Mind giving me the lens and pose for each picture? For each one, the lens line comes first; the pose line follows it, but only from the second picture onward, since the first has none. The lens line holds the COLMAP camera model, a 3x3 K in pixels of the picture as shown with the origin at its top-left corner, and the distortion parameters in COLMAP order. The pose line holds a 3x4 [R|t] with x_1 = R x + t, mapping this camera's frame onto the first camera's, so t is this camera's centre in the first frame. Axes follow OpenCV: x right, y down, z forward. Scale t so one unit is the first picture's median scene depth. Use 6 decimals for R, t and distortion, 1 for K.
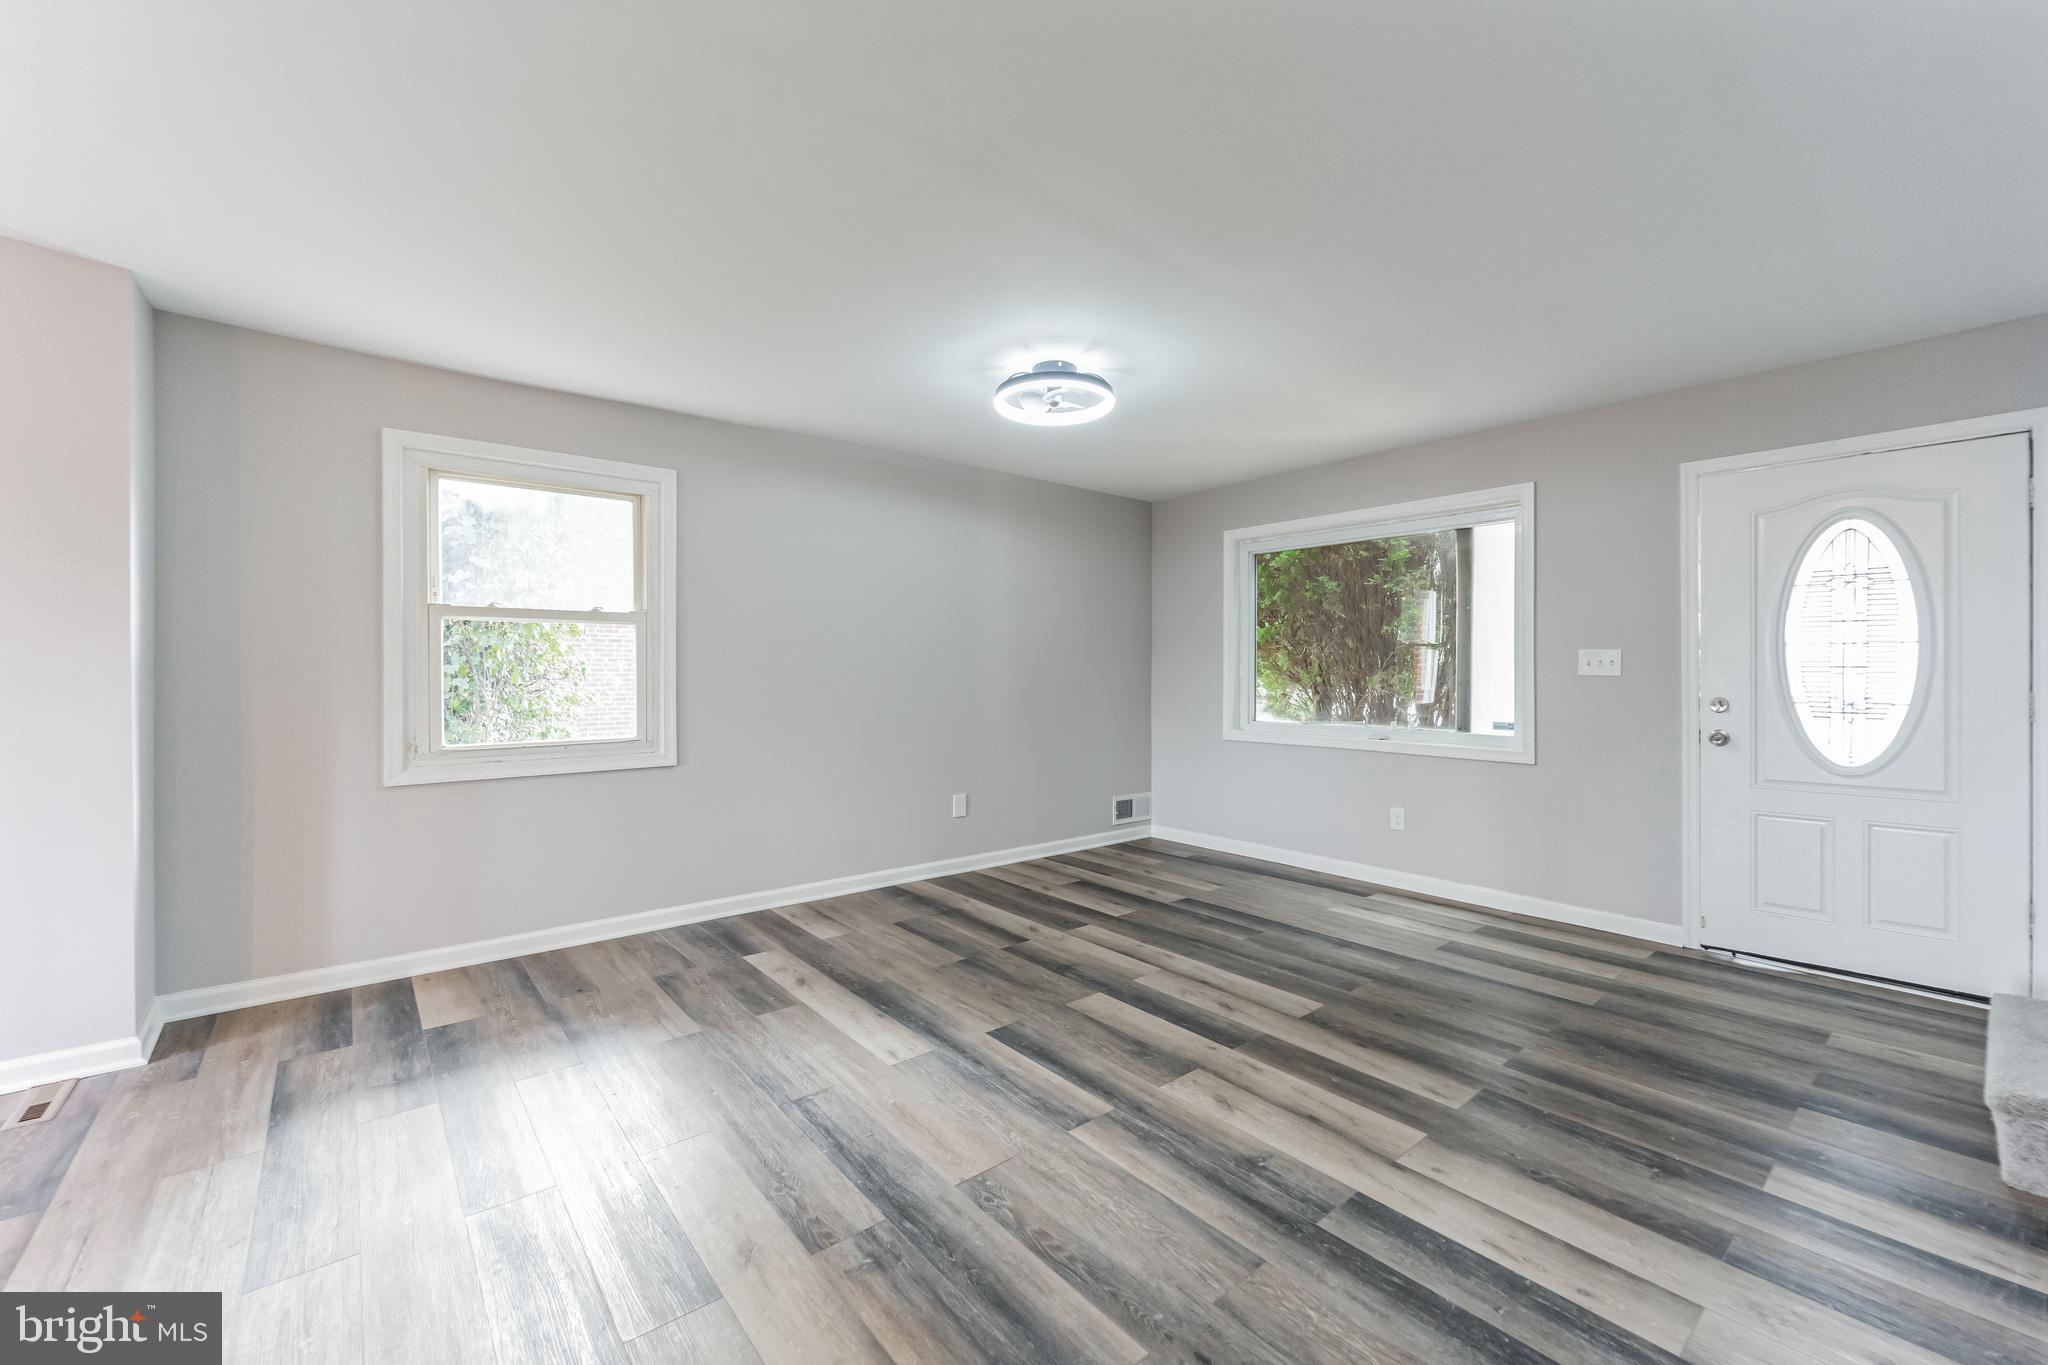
lens RADIAL K [[826.2, 0, 1022.8], [0, 826.2, 675.2], [0, 0, 1]] dist [0.000871, -0.000033]
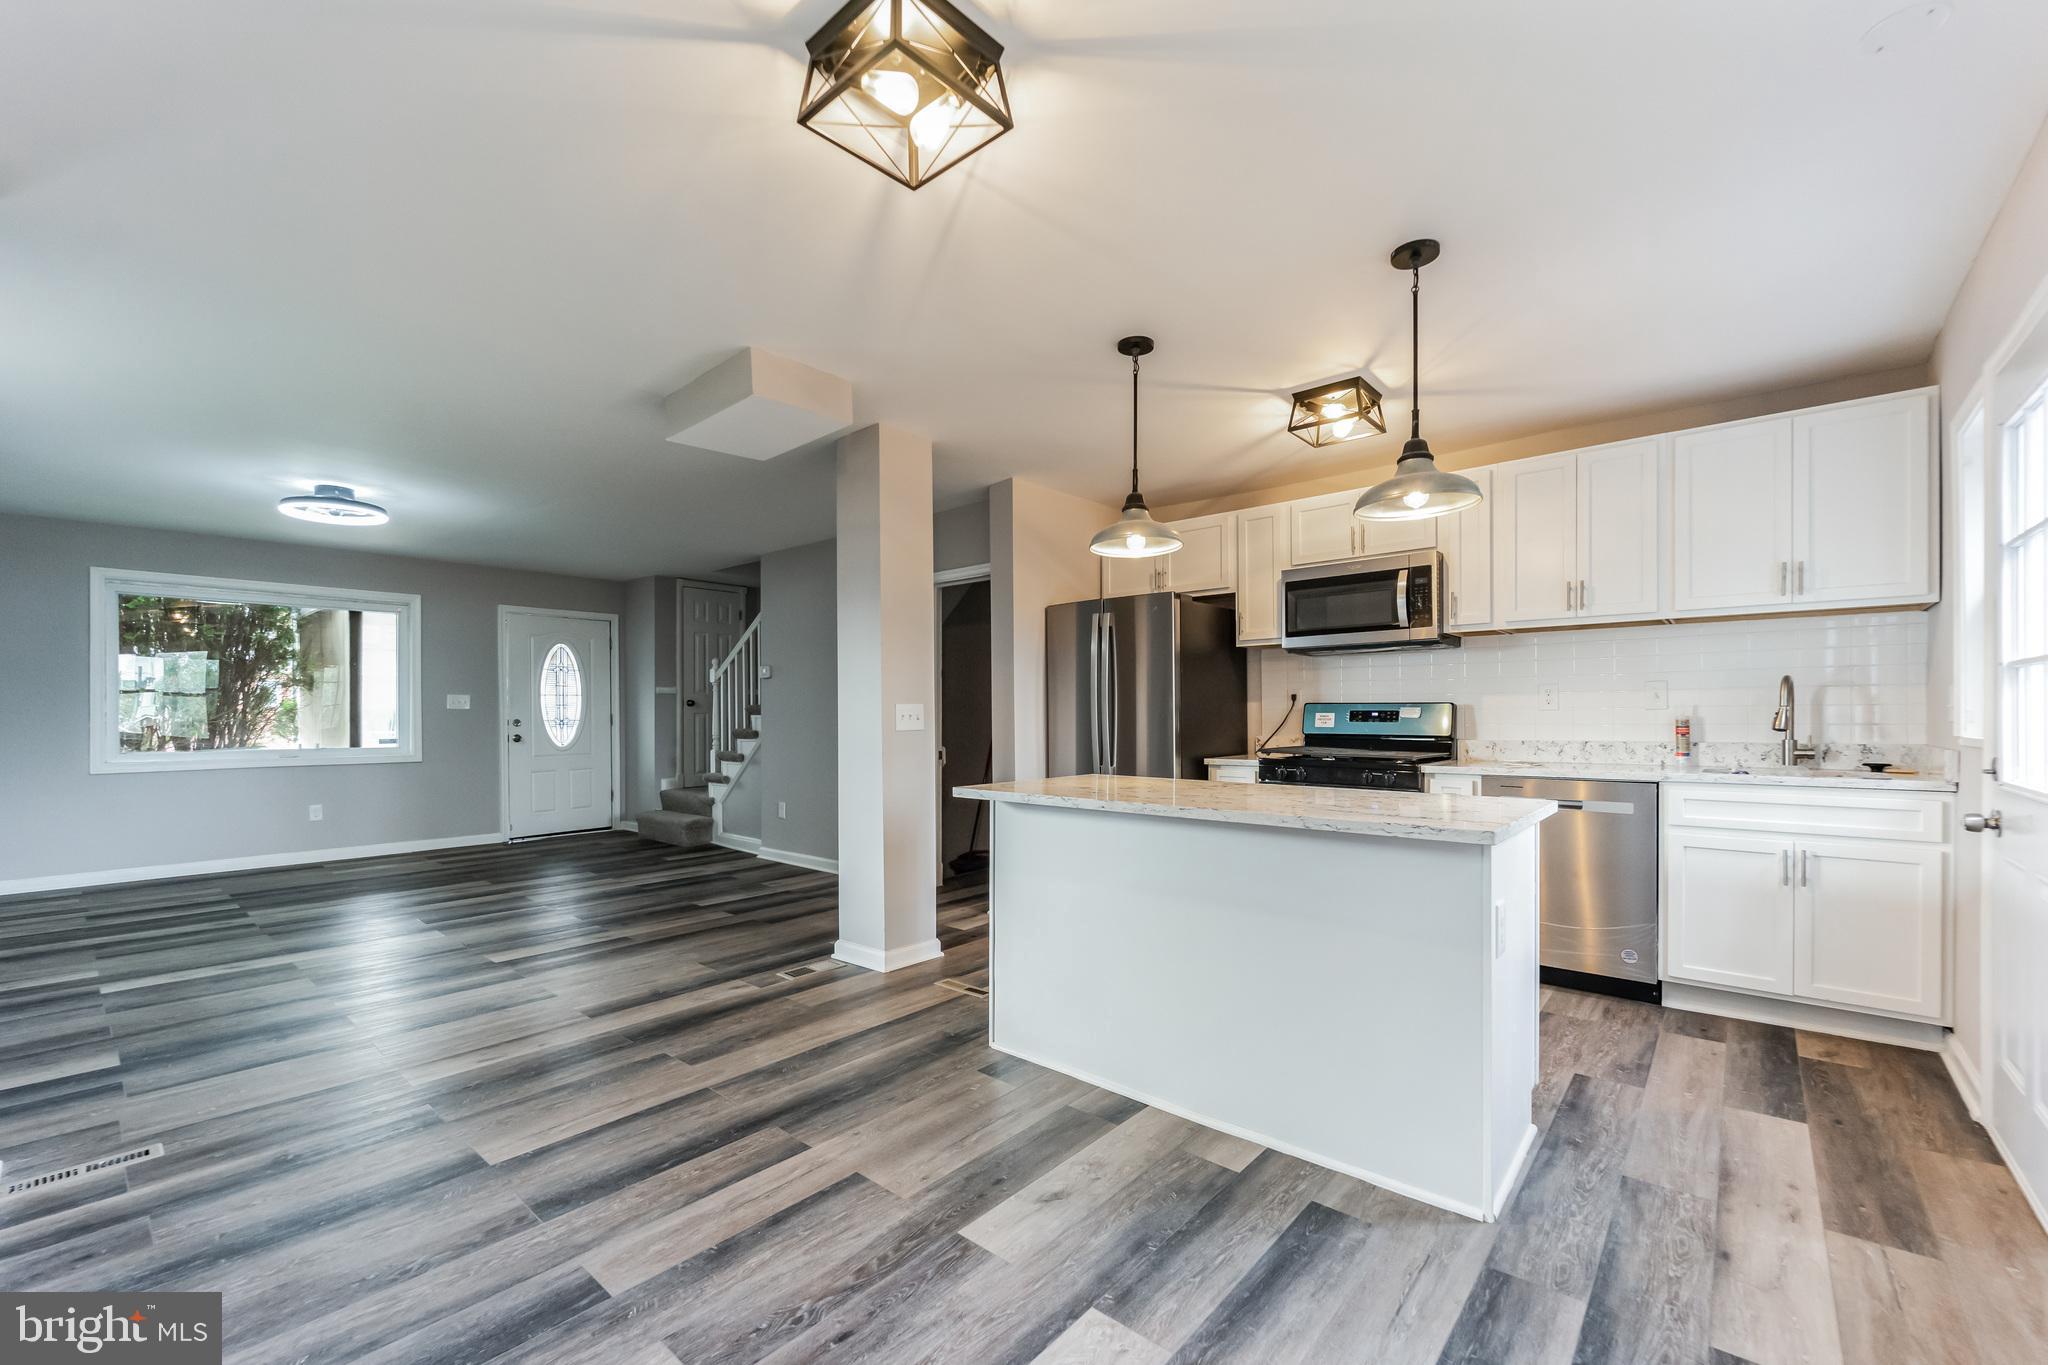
lens RADIAL K [[831.5, 0, 1019.4], [0, 831.5, 713.7], [0, 0, 1]] dist [0.000236, -0.000017]
pose [[-0.164946, -0.003315, 0.986297, -1.437385], [0.004378, 0.999982, 0.004093, 0.008780], [-0.986293, 0.004993, -0.164928, 0.080795]]
